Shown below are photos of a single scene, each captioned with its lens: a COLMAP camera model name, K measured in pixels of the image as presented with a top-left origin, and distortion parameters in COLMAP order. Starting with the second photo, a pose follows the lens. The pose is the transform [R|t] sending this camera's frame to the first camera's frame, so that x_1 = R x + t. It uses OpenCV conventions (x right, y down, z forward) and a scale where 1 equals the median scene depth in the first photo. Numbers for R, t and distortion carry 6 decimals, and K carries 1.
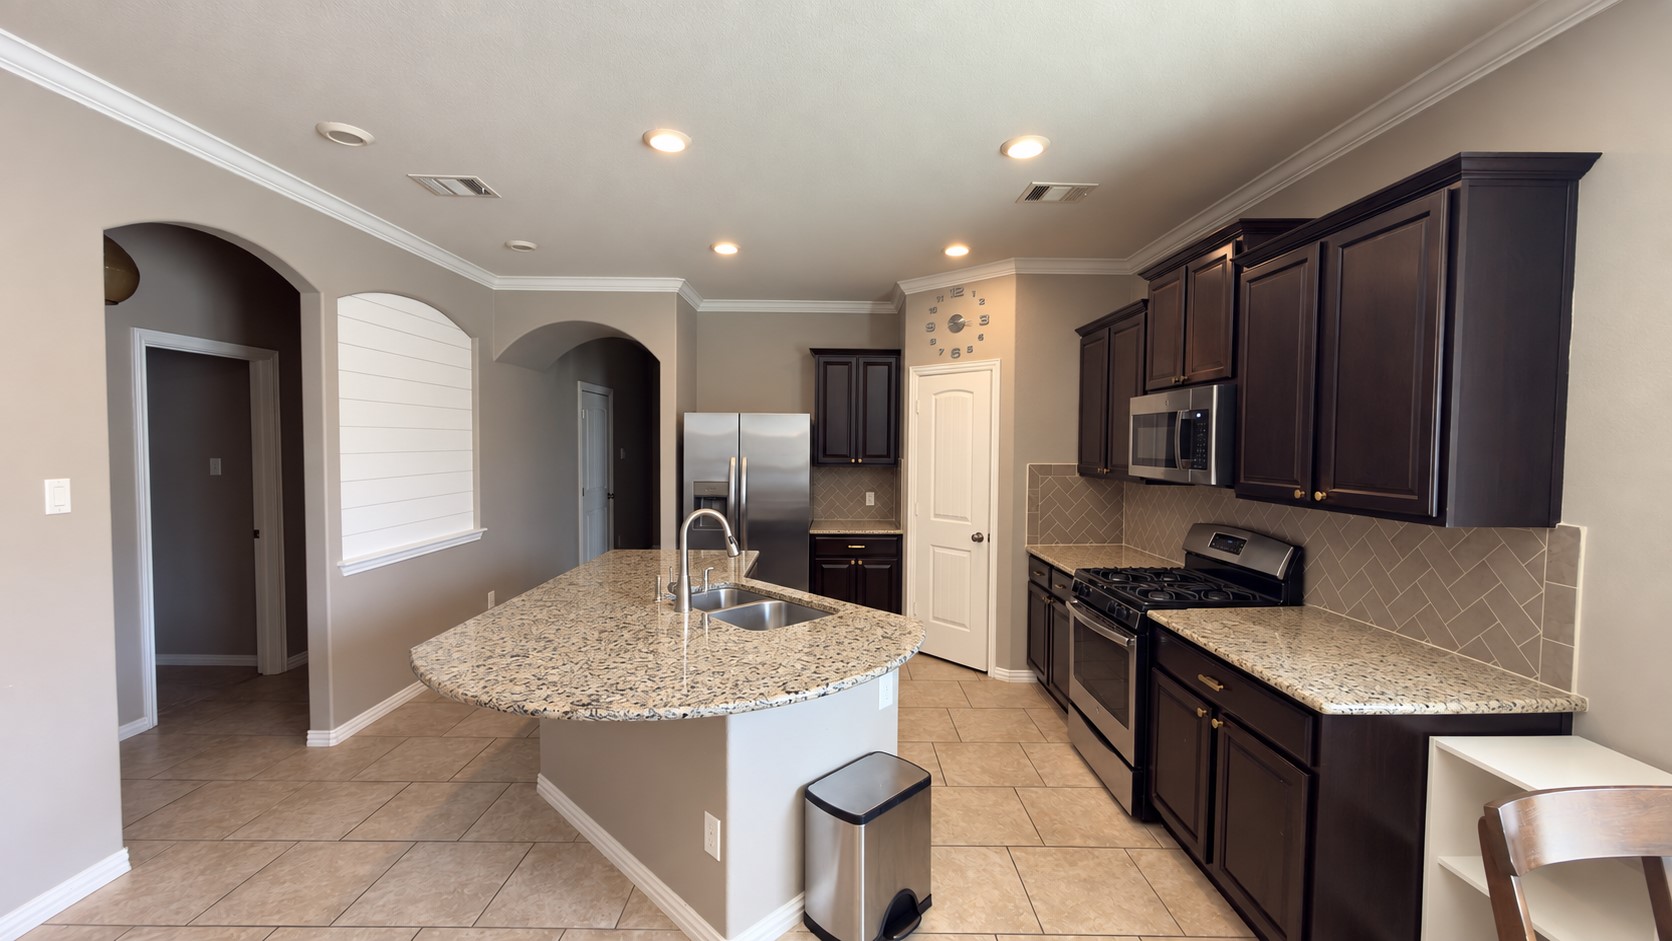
lens RADIAL K [[667.3, 0, 837.7], [0, 667.3, 475.6], [0, 0, 1]] dist [-0.001868, 0.000242]
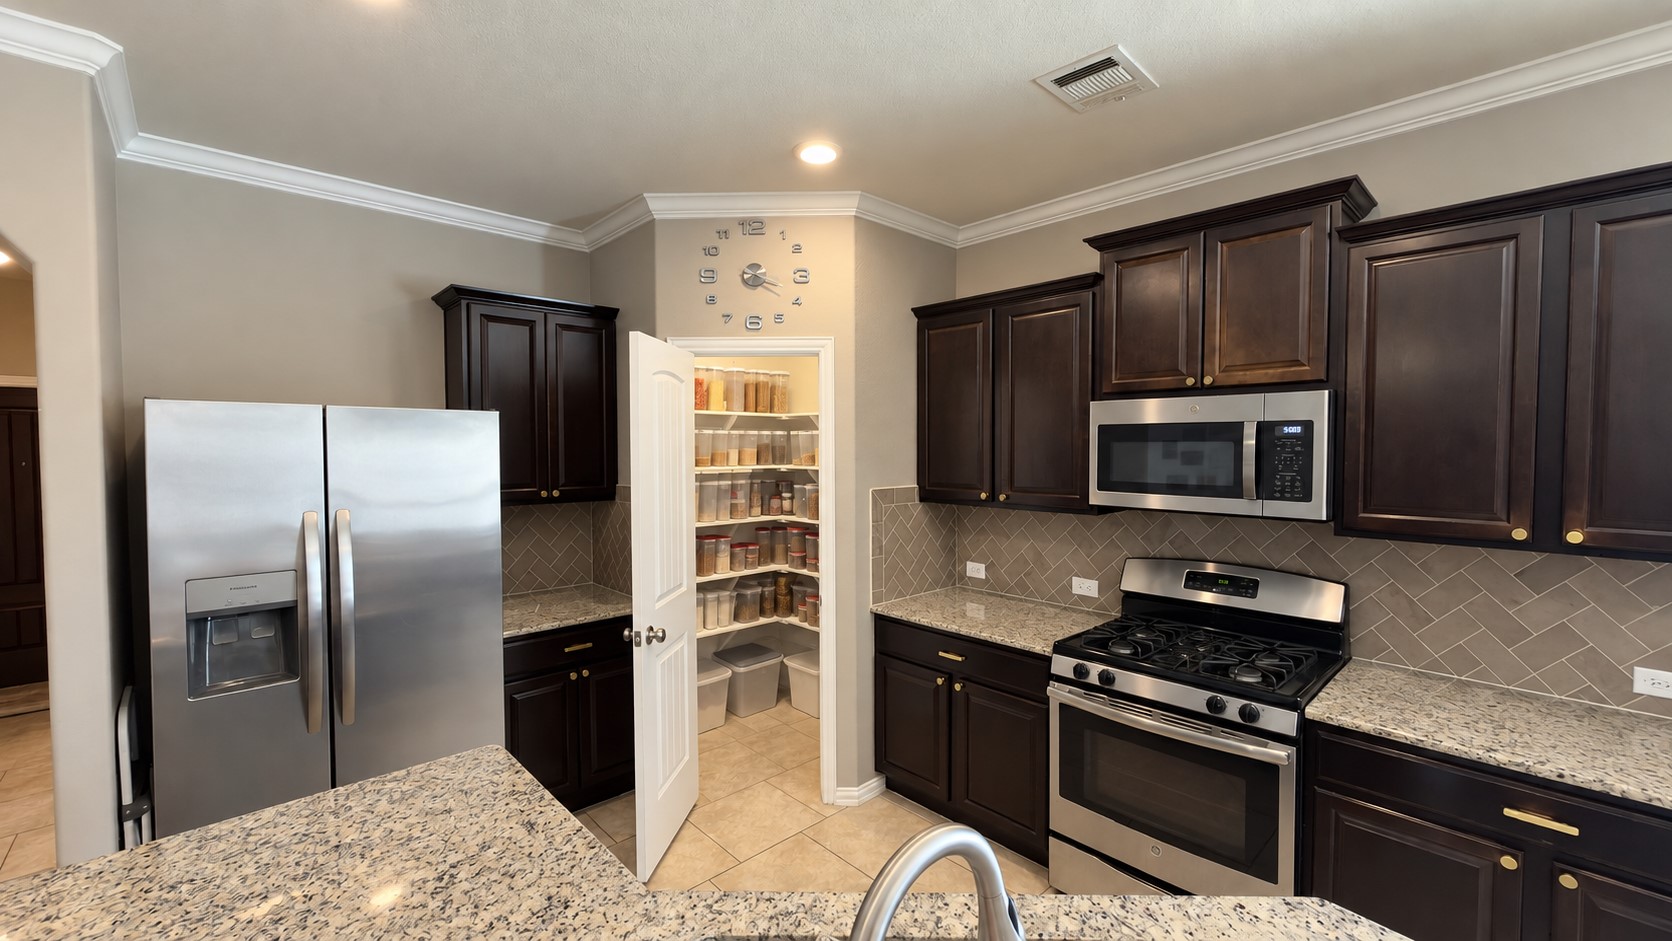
lens RADIAL K [[667.3, 0, 838.5], [0, 667.3, 467.7], [0, 0, 1]] dist [-0.001868, 0.000242]
pose [[0.731112, -0.031551, 0.681528, -0.209926], [0.040026, 0.999193, 0.003320, -0.041844], [-0.681083, 0.024852, 0.731785, 0.477789]]
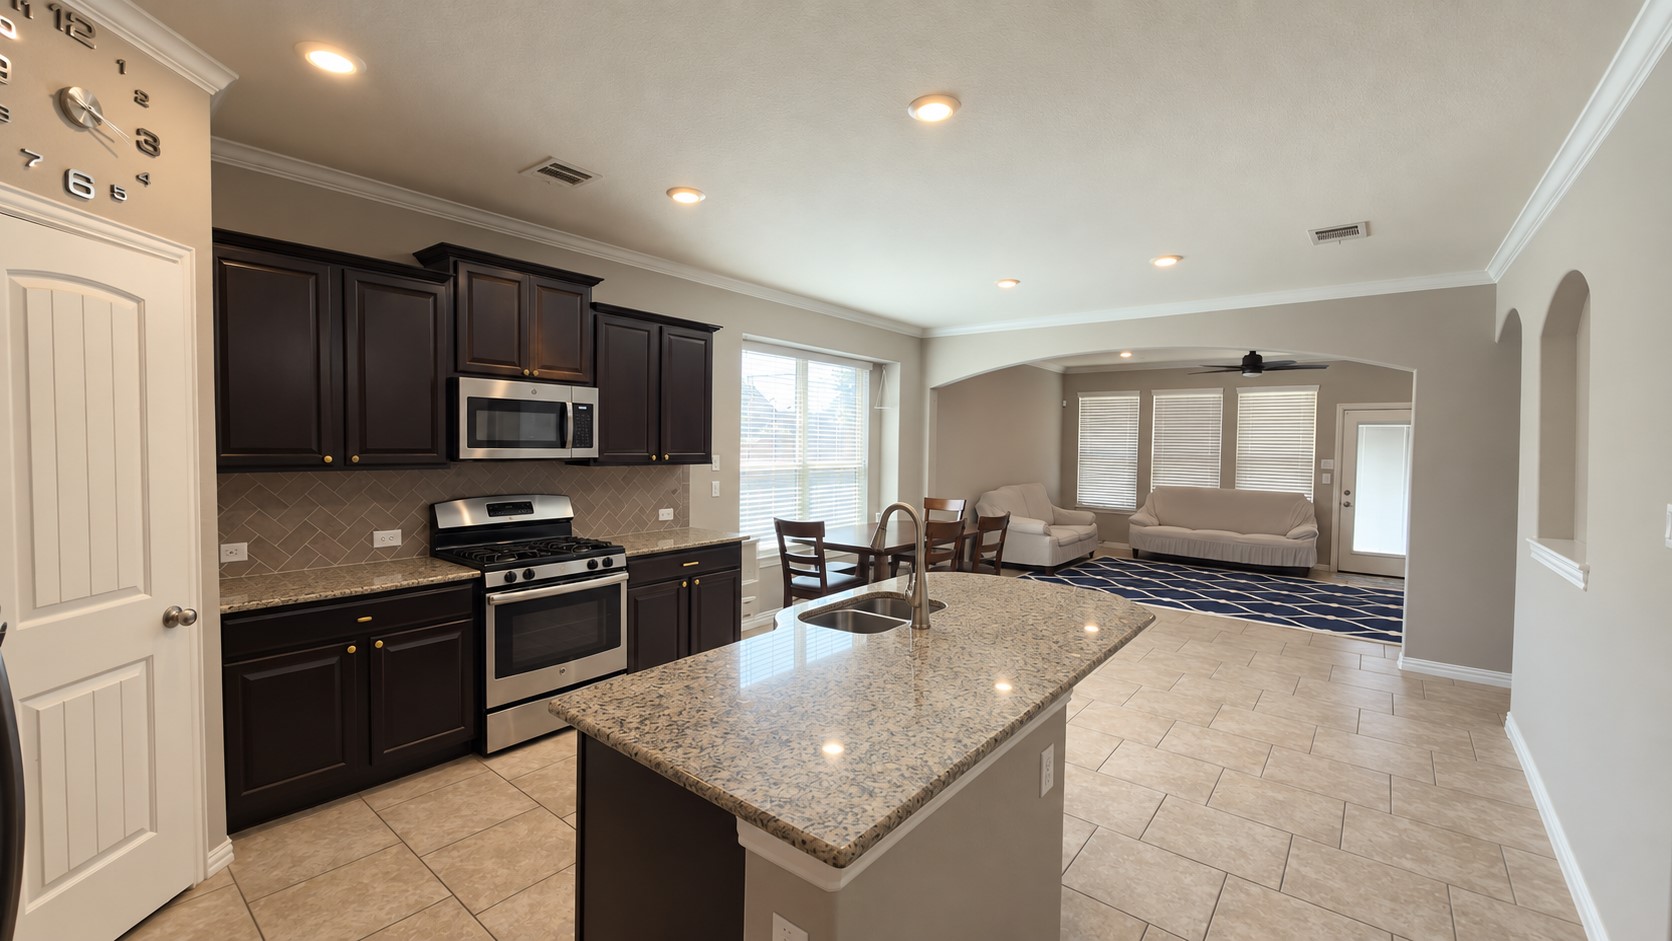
lens RADIAL K [[667.3, 0, 828.4], [0, 667.3, 458.5], [0, 0, 1]] dist [-0.001868, 0.000242]
pose [[-0.770651, -0.041023, 0.635935, -0.423189], [0.004289, 0.997569, 0.069549, -0.047988], [-0.637243, 0.056326, -0.768602, 1.038654]]
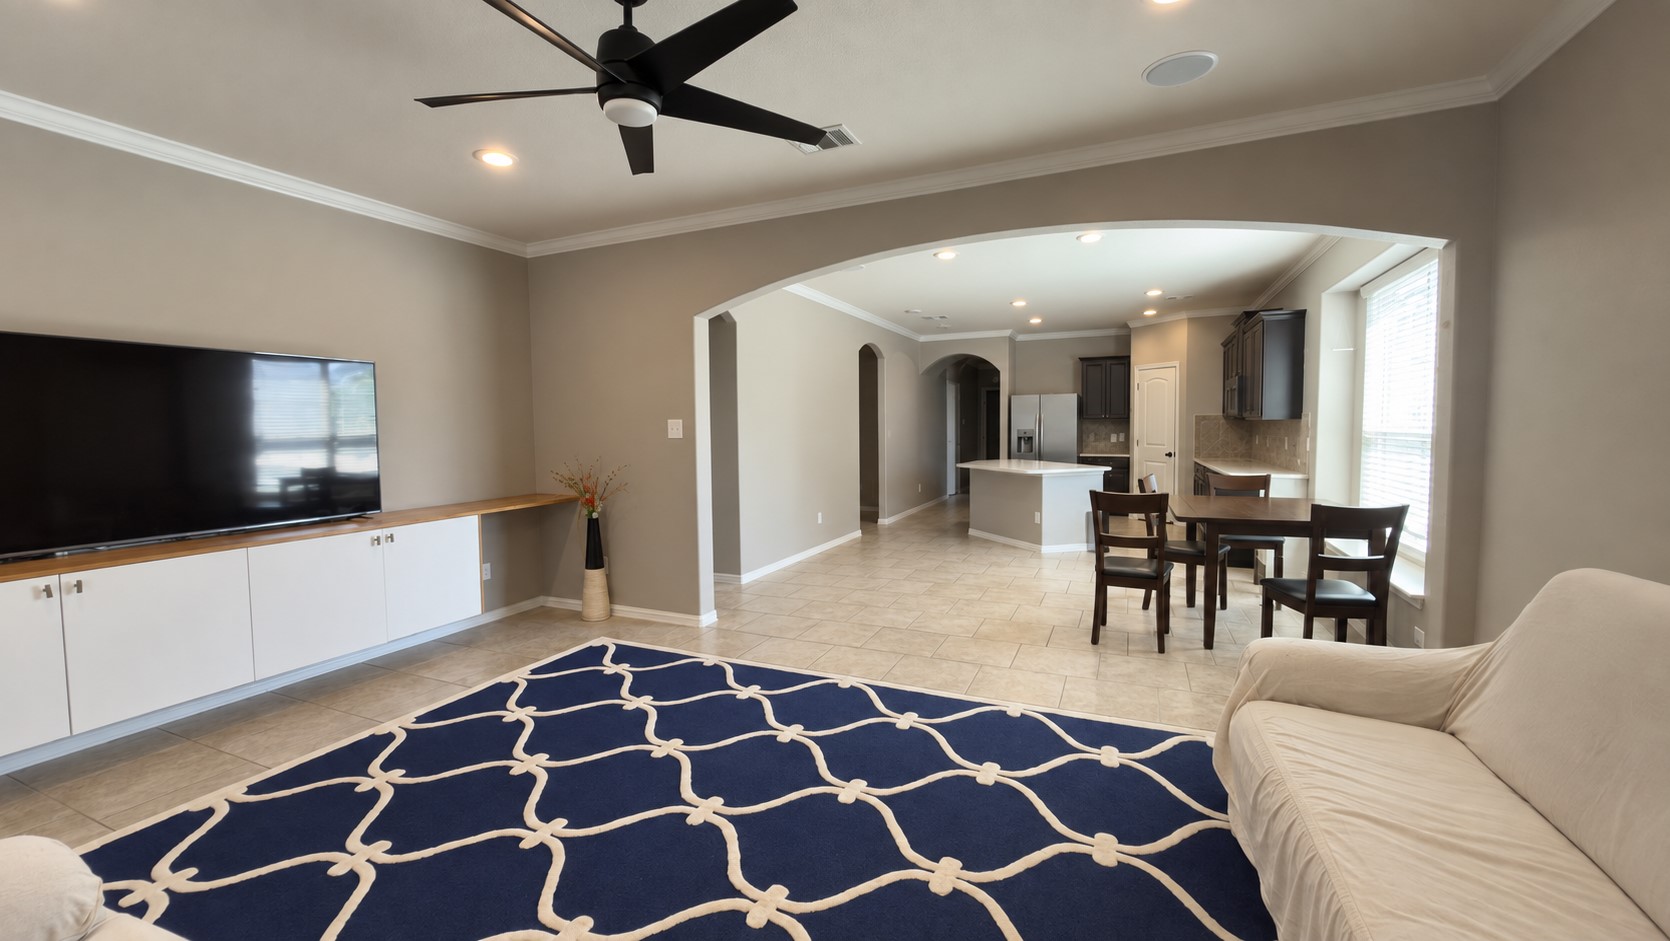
lens RADIAL K [[666.5, 0, 839.4], [0, 666.5, 480.2], [0, 0, 1]] dist [-0.001868, 0.000242]
pose [[0.914260, 0.009901, -0.405007, 0.123298], [0.006334, 0.999230, 0.038725, 0.087814], [0.405078, -0.037970, 0.913493, -1.158785]]
